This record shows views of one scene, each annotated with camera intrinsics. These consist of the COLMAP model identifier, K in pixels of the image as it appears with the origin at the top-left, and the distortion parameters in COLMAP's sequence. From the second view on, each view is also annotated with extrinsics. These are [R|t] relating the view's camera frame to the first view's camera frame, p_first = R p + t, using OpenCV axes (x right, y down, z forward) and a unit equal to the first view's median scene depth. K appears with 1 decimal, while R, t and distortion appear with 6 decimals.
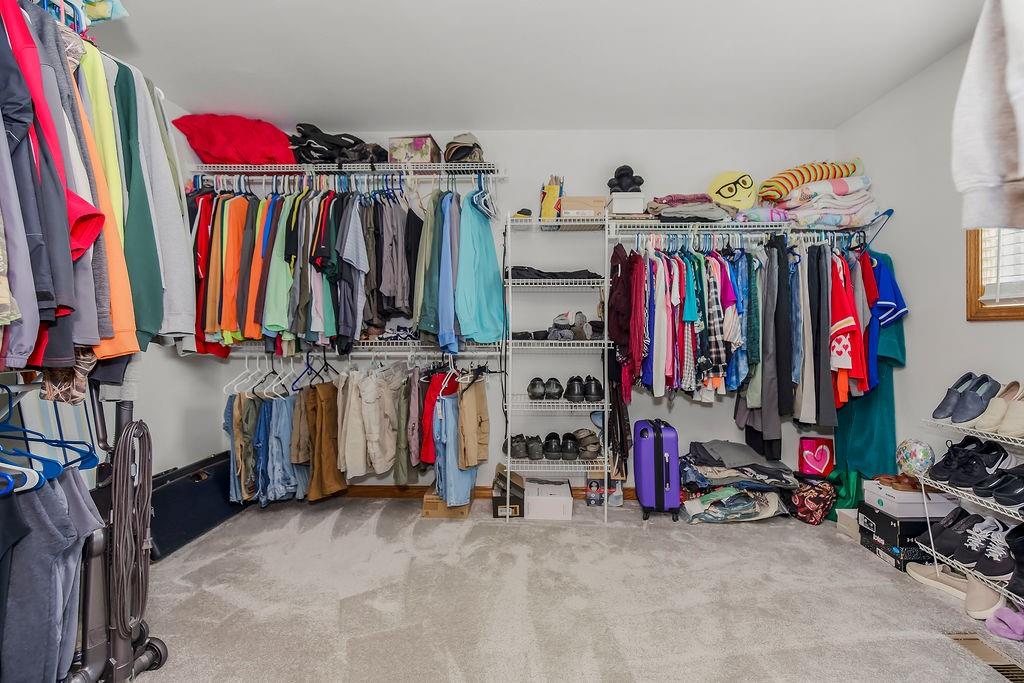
lens RADIAL K [[481.5, 0, 512.8], [0, 481.5, 329.1], [0, 0, 1]] dist [-0.002323, 0.000585]
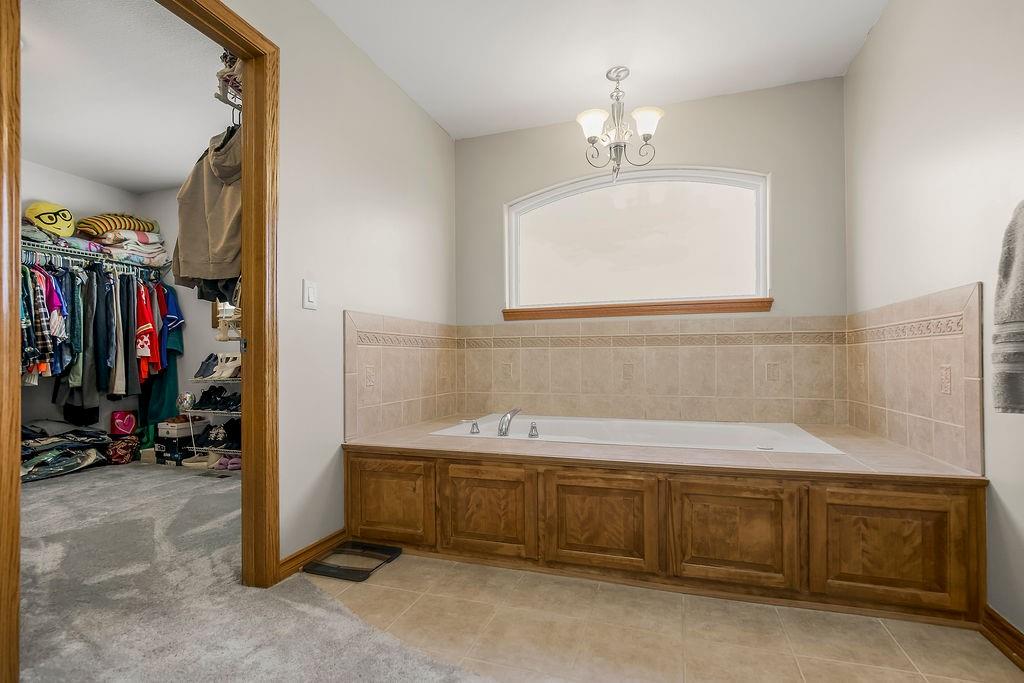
lens RADIAL K [[476.2, 0, 515.7], [0, 476.2, 357.1], [0, 0, 1]] dist [-0.001411, 0.000662]
pose [[0.307111, -0.001769, 0.951672, -0.400907], [-0.001153, 0.999997, 0.002231, 0.076948], [-0.951673, -0.001783, 0.307107, -0.601361]]
